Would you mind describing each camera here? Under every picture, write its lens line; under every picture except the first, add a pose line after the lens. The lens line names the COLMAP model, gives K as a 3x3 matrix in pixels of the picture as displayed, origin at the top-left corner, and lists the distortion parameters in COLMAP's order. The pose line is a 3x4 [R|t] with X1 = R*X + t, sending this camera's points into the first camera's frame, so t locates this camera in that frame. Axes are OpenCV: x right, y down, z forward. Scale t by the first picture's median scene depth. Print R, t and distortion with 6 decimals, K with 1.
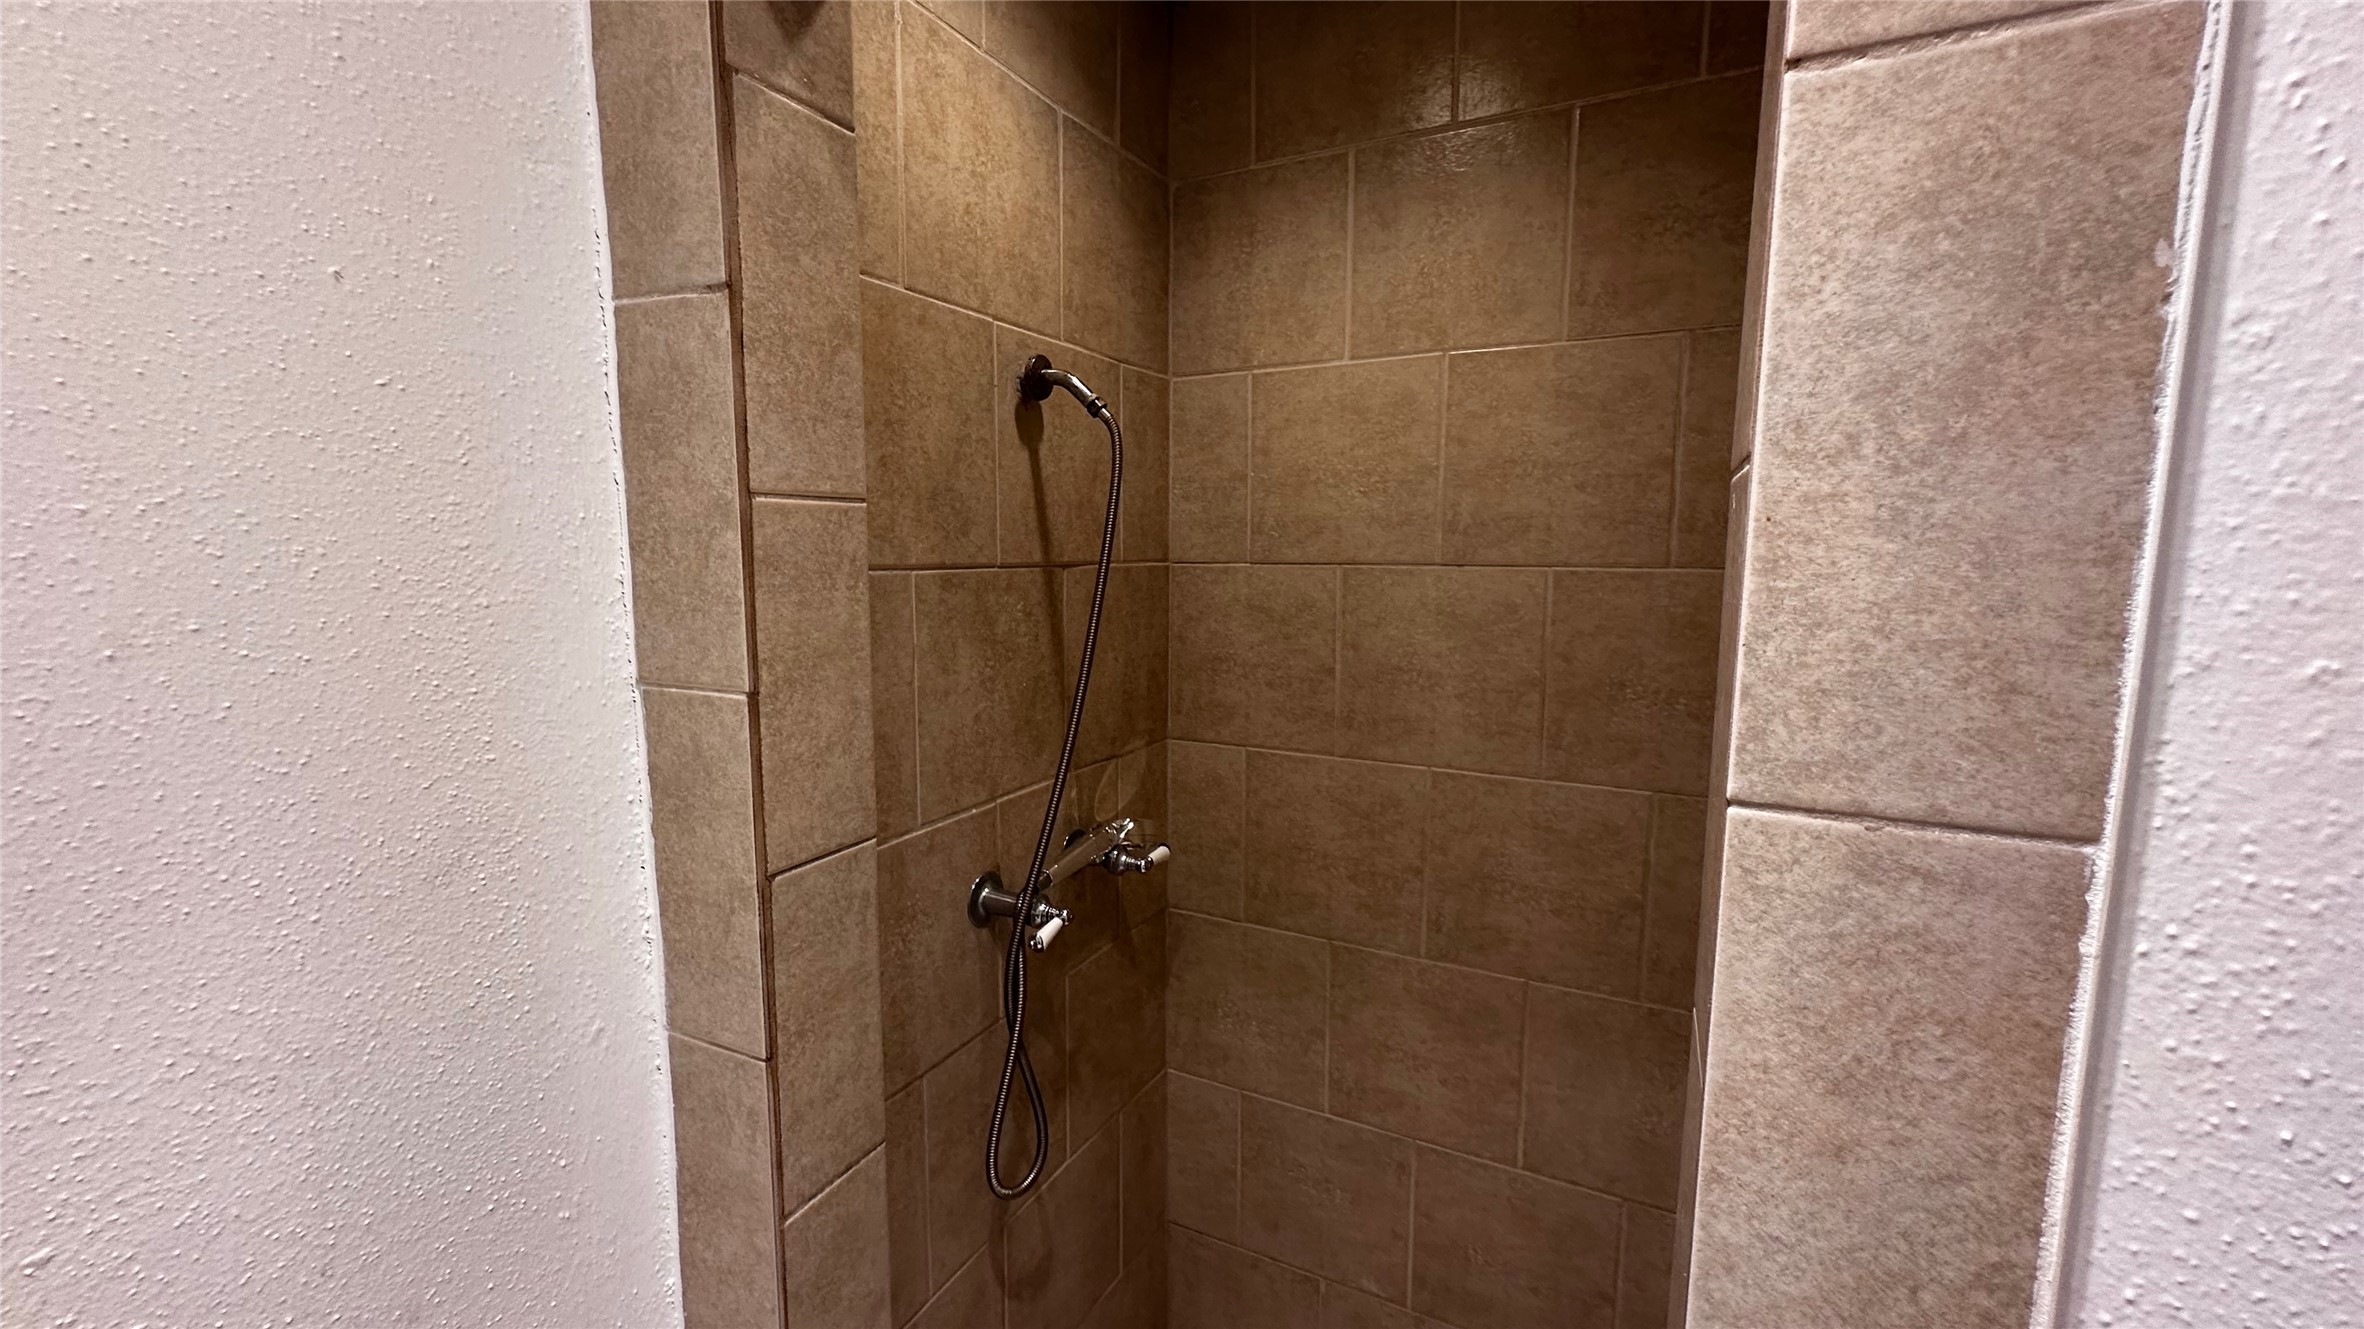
lens RADIAL K [[946.6, 0, 1177.2], [0, 946.6, 665.6], [0, 0, 1]] dist [0.000931, 0.000721]
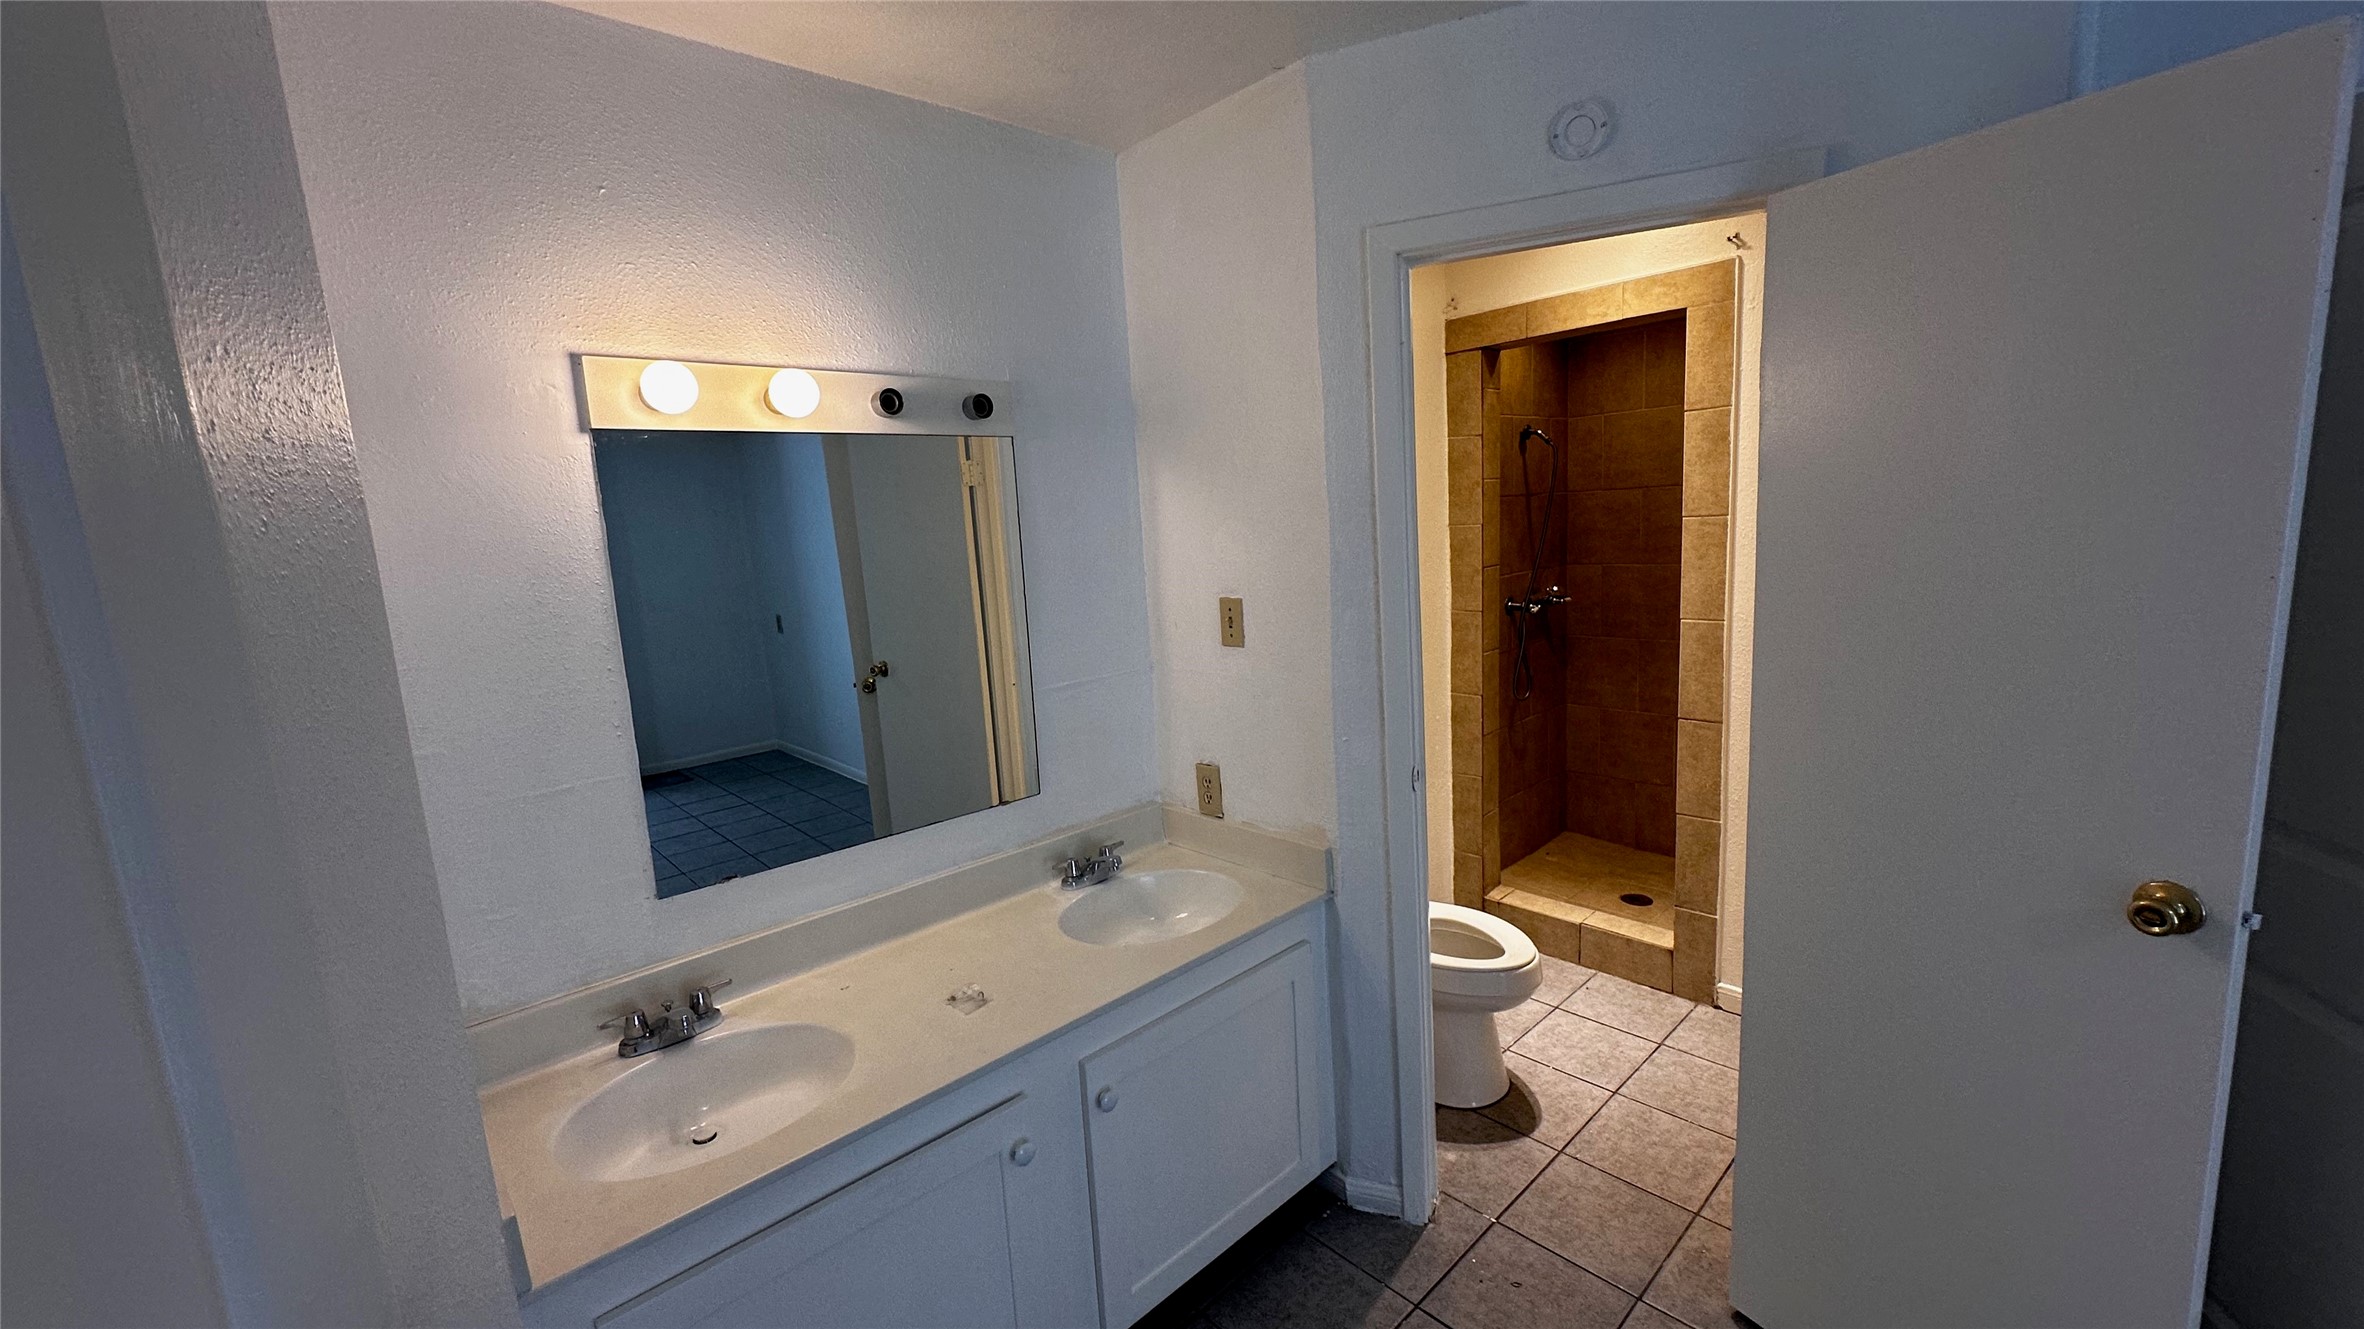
lens RADIAL K [[946.6, 0, 1184.2], [0, 946.6, 664.4], [0, 0, 1]] dist [0.000931, 0.000721]
pose [[0.943171, -0.006611, -0.332243, -0.171242], [0.021960, 0.998857, 0.042465, 0.270961], [0.331582, -0.047348, 0.942237, -2.141255]]
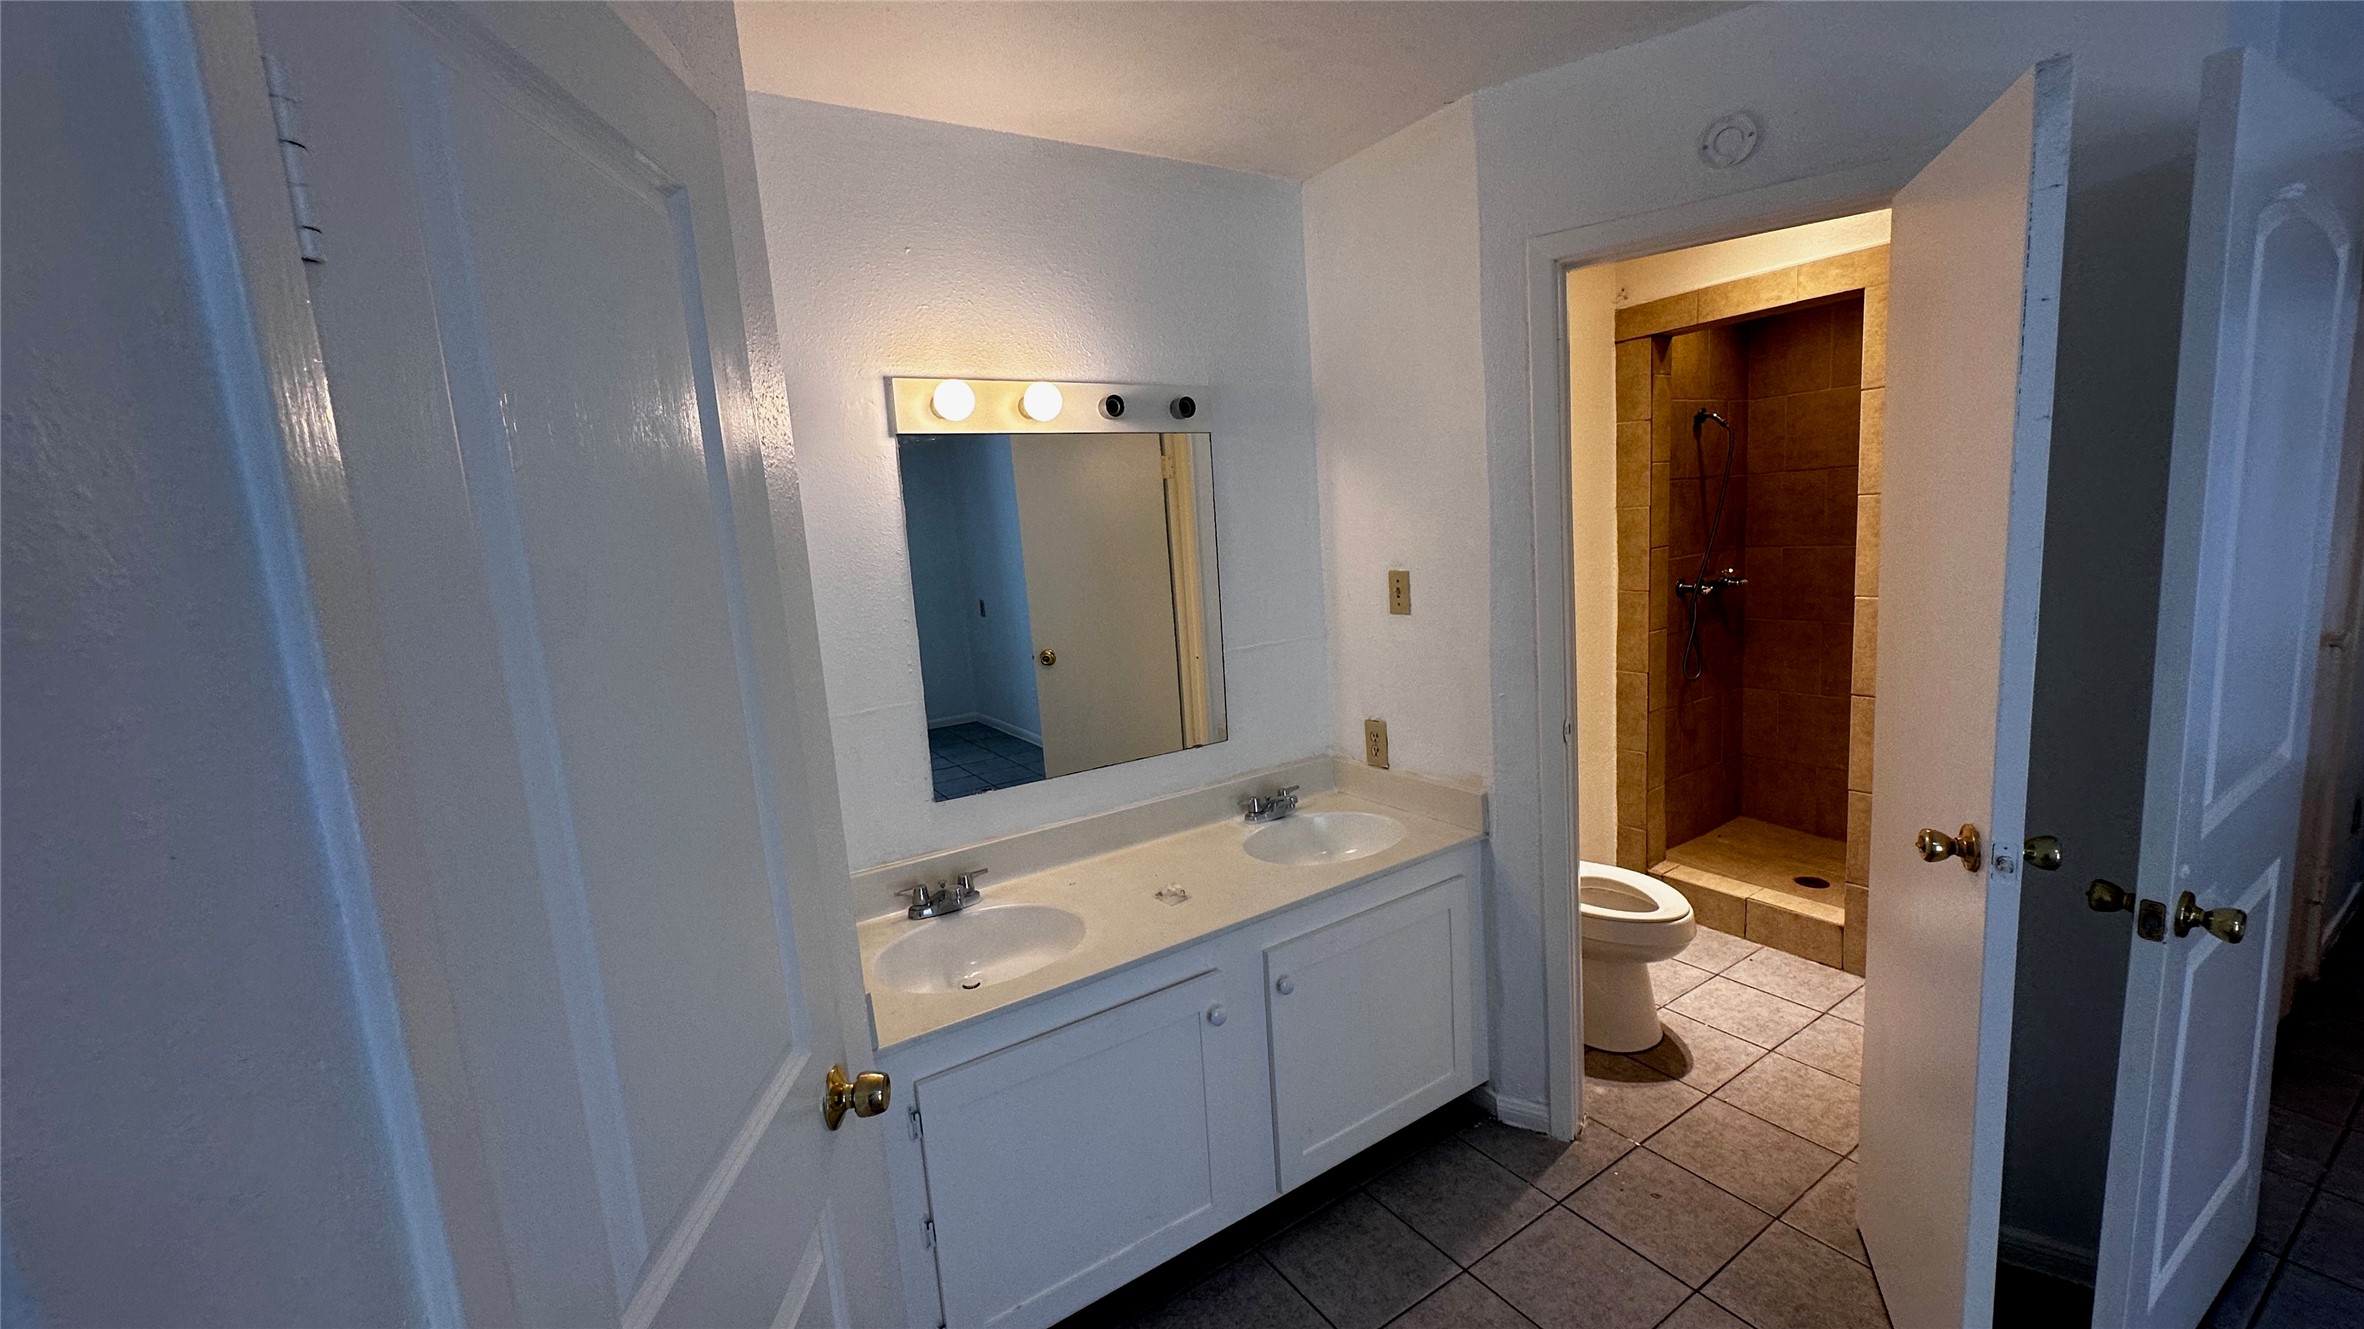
lens RADIAL K [[946.6, 0, 1185.5], [0, 946.6, 662.4], [0, 0, 1]] dist [0.000931, 0.000721]
pose [[0.871975, 0.008553, -0.489476, -0.092398], [0.013541, 0.999043, 0.041581, 0.326667], [0.489363, -0.042886, 0.871025, -2.396643]]
